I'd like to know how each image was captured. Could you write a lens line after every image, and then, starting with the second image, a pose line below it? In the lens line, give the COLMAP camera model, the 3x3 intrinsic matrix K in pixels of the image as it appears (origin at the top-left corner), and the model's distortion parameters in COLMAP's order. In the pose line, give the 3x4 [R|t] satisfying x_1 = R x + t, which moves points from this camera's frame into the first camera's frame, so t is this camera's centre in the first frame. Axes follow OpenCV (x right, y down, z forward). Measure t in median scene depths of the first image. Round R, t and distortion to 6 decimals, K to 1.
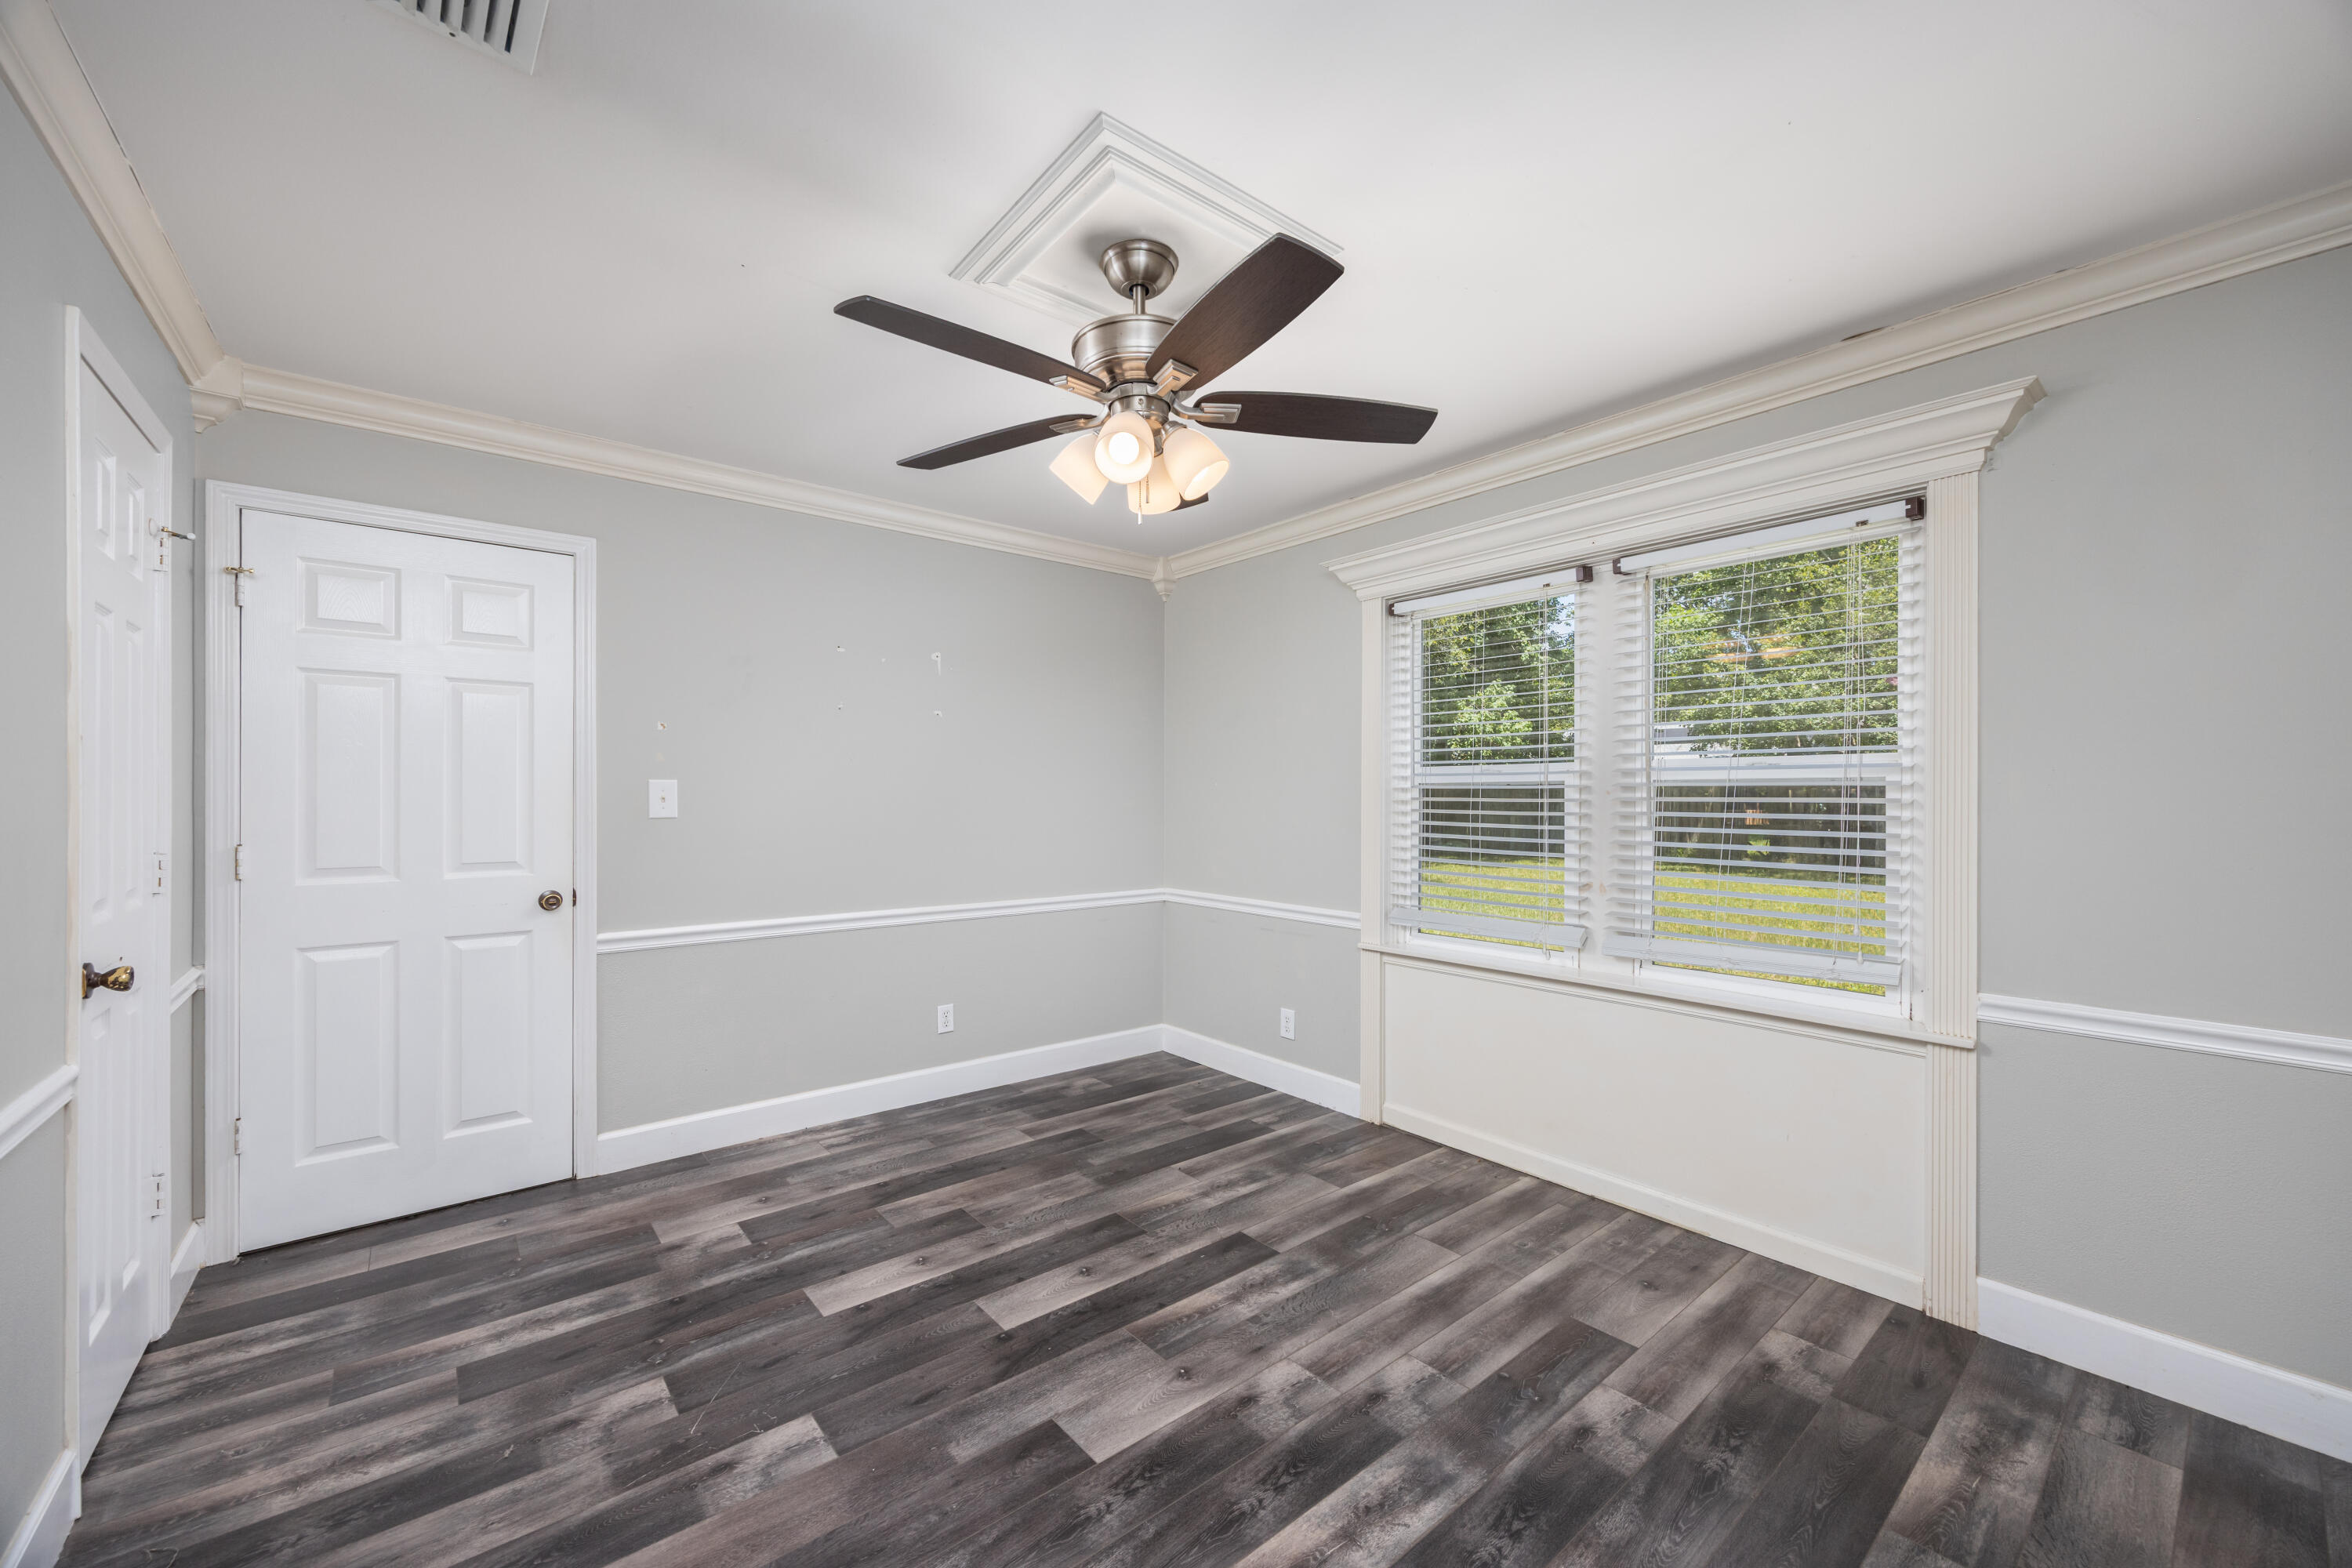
lens RADIAL K [[899.0, 0, 1174.5], [0, 899.0, 789.4], [0, 0, 1]] dist [0.000388, 0.000120]
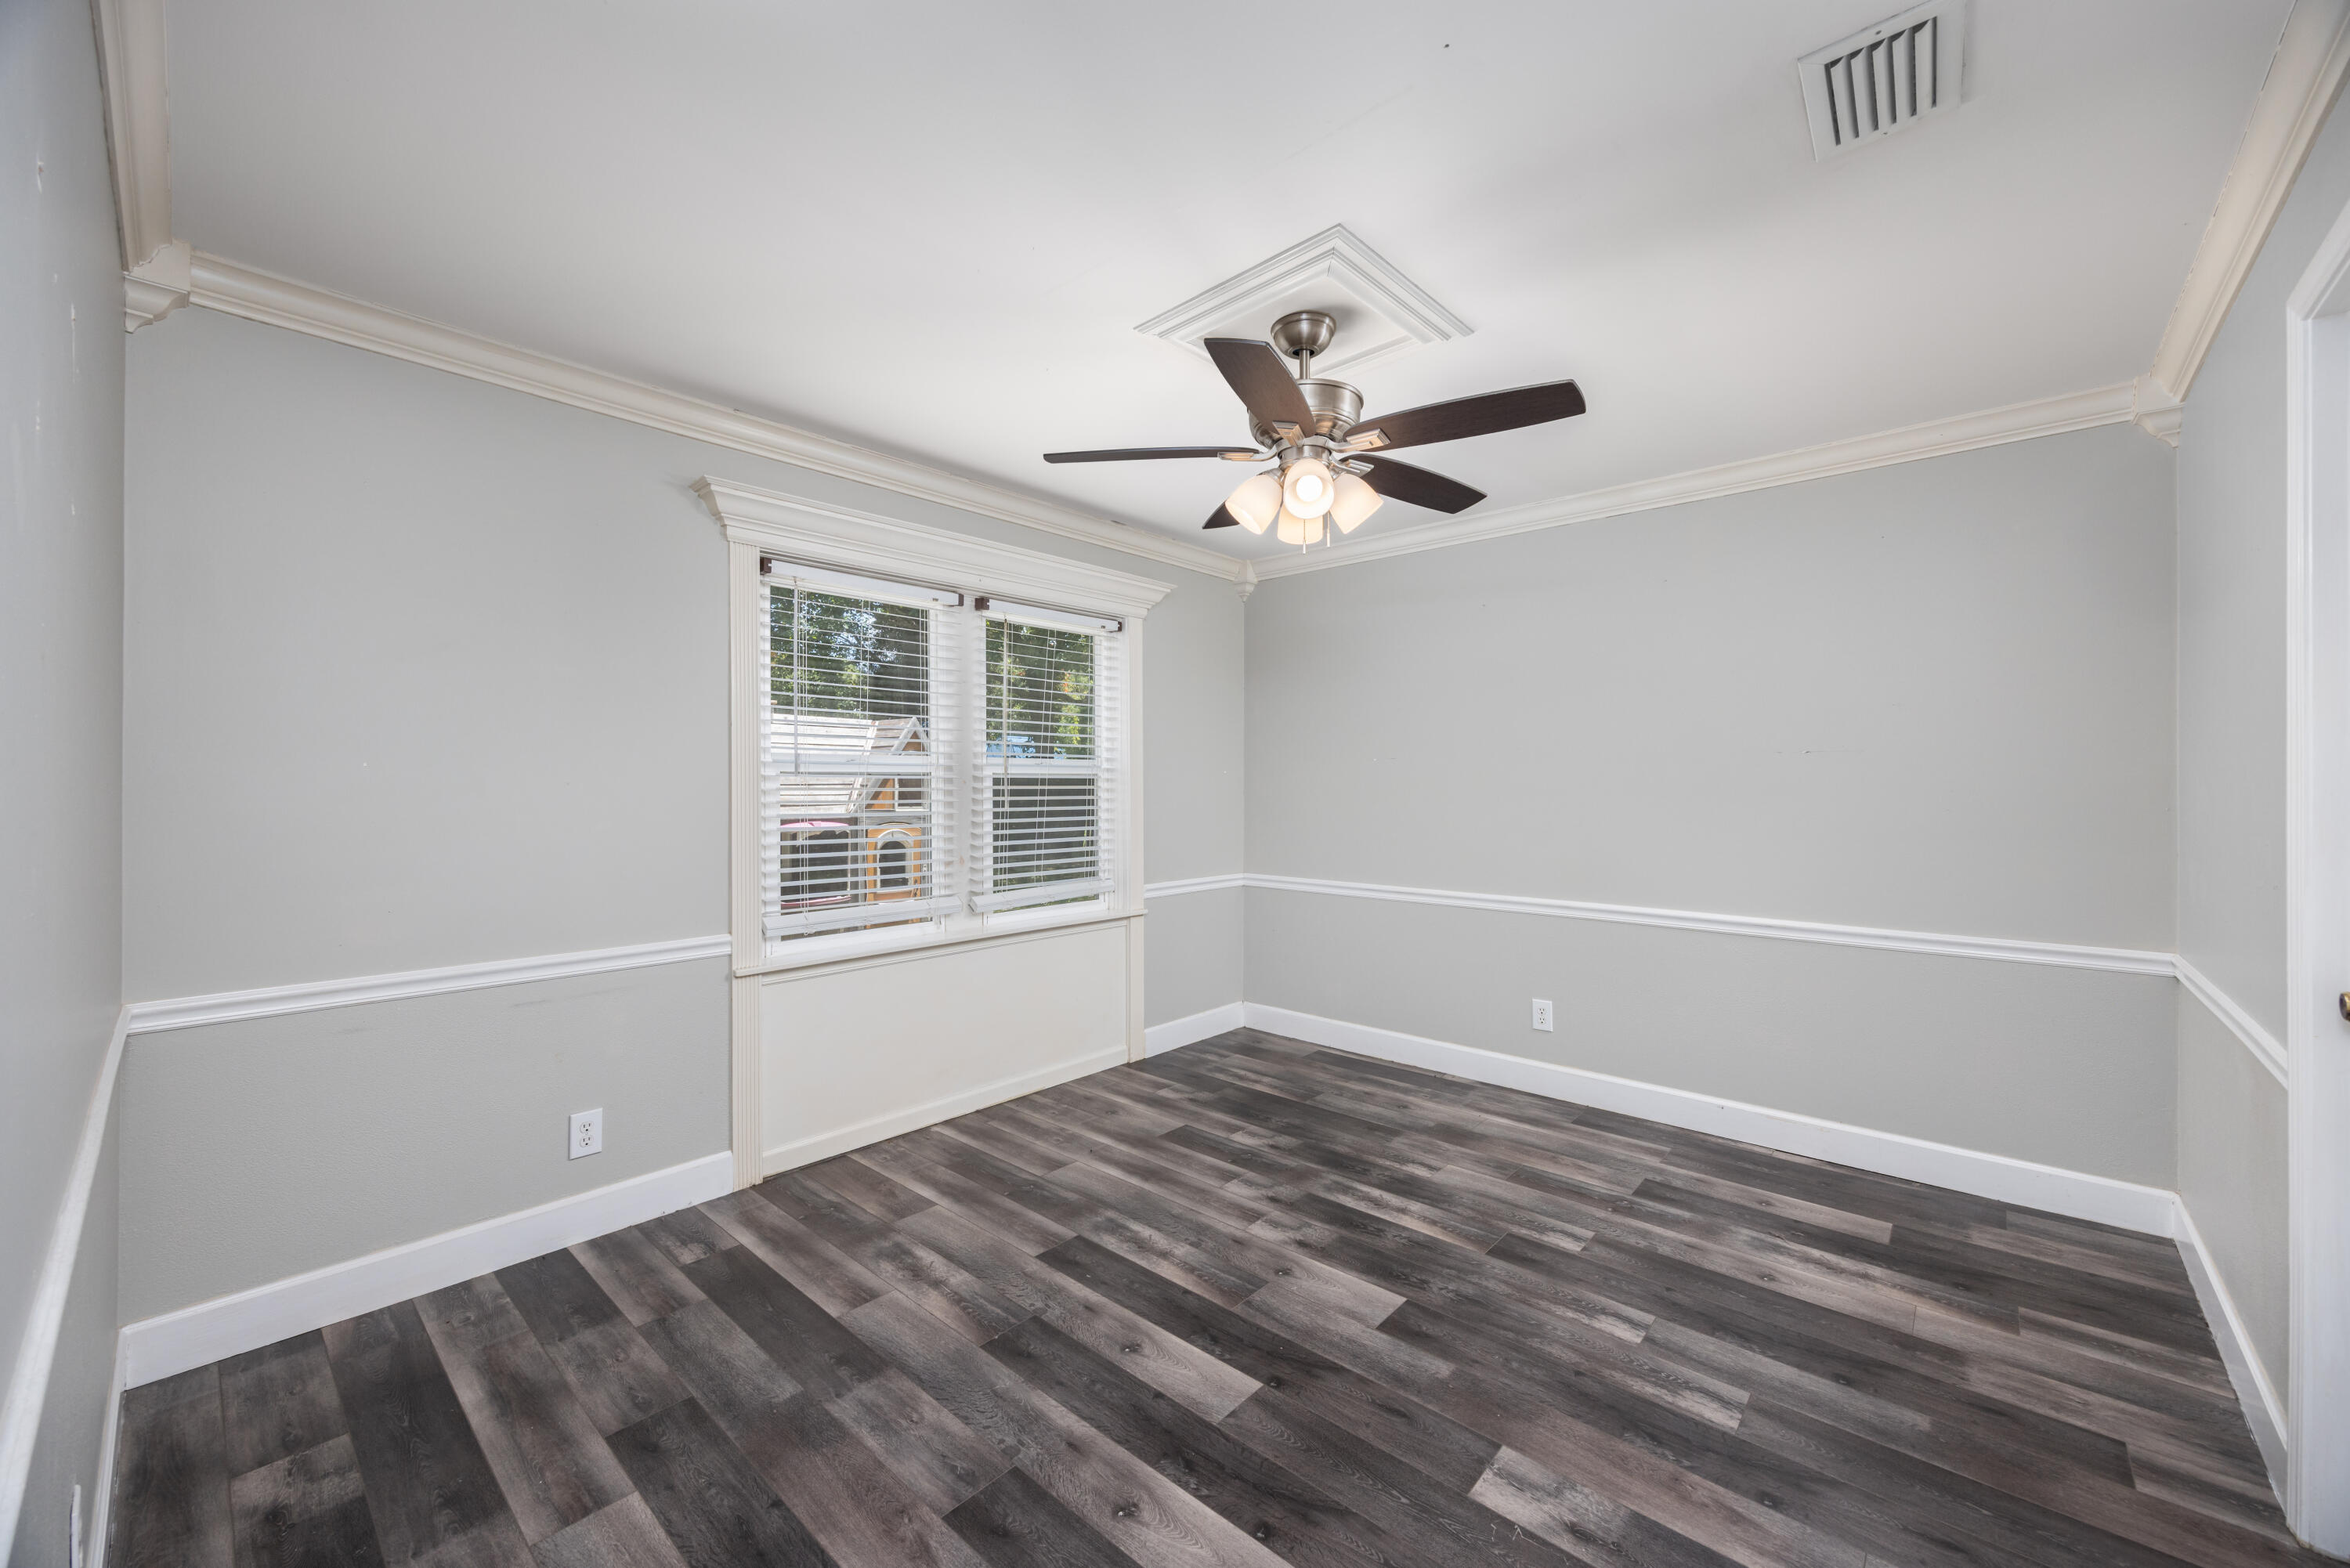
lens RADIAL K [[909.0, 0, 1170.2], [0, 909.0, 774.2], [0, 0, 1]] dist [-0.001608, -0.000023]
pose [[-0.145406, 0.009952, 0.989322, -0.929980], [-0.006787, 0.999916, -0.011056, 0.005633], [-0.989349, -0.008322, -0.145327, 1.064301]]
